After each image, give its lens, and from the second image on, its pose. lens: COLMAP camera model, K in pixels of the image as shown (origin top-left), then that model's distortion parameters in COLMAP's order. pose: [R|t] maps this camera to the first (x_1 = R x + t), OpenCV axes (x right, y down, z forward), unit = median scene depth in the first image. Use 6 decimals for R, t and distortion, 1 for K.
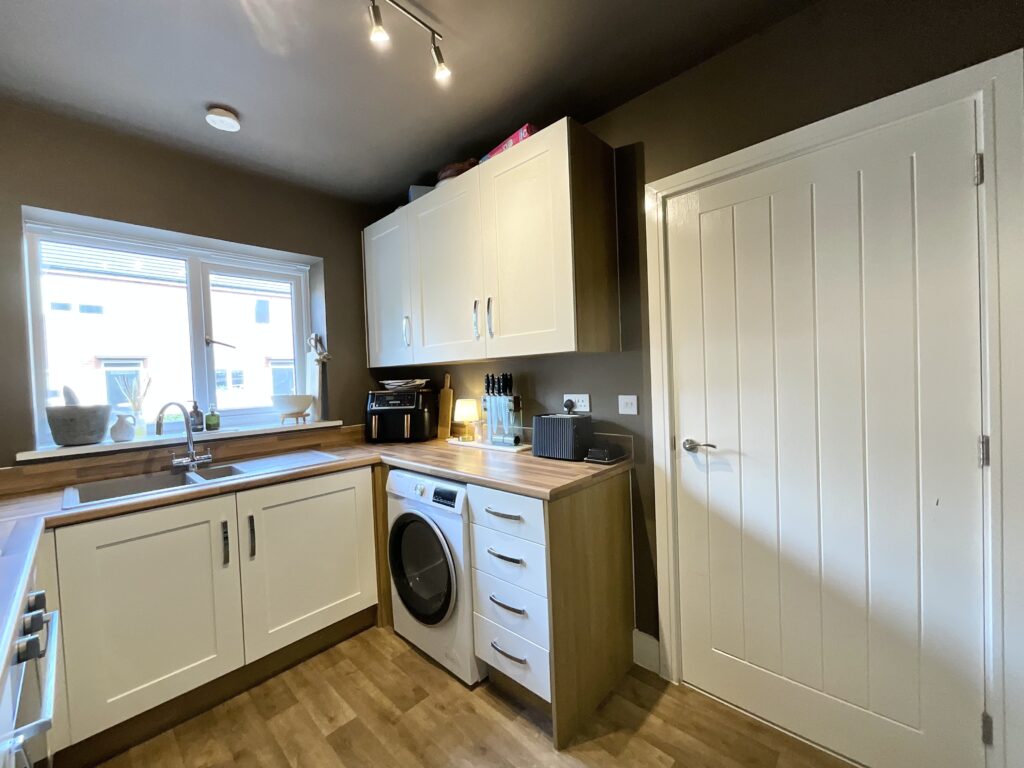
lens RADIAL K [[416.1, 0, 500.4], [0, 416.1, 381.8], [0, 0, 1]] dist [0.002699, 0.001209]
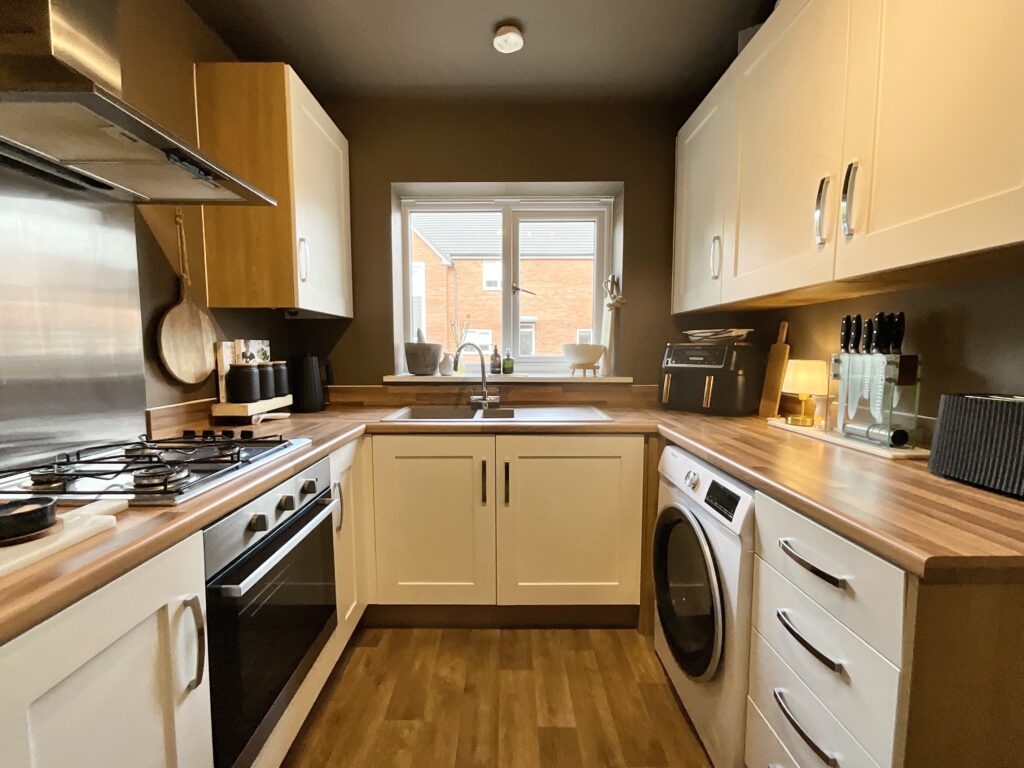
lens RADIAL K [[434.5, 0, 499.9], [0, 434.5, 382.3], [0, 0, 1]] dist [-0.001911, 0.001826]
pose [[0.696262, 0.095691, -0.711381, 0.076402], [-0.038542, 0.994628, 0.096069, 0.037890], [0.716752, -0.039471, 0.696210, 0.256329]]
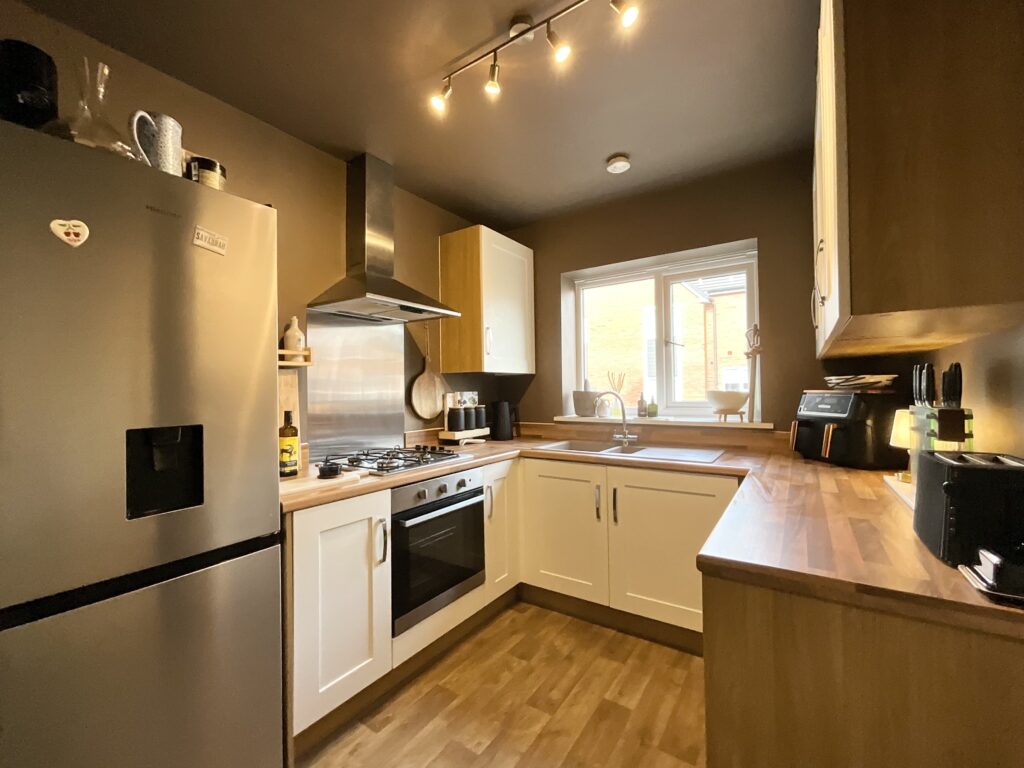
lens RADIAL K [[416.1, 0, 504.2], [0, 416.1, 383.2], [0, 0, 1]] dist [0.002699, 0.001209]
pose [[0.181747, 0.021316, -0.983114, 0.452298], [-0.007969, 0.999764, 0.020204, -0.002000], [0.983313, 0.004162, 0.181874, 0.404281]]
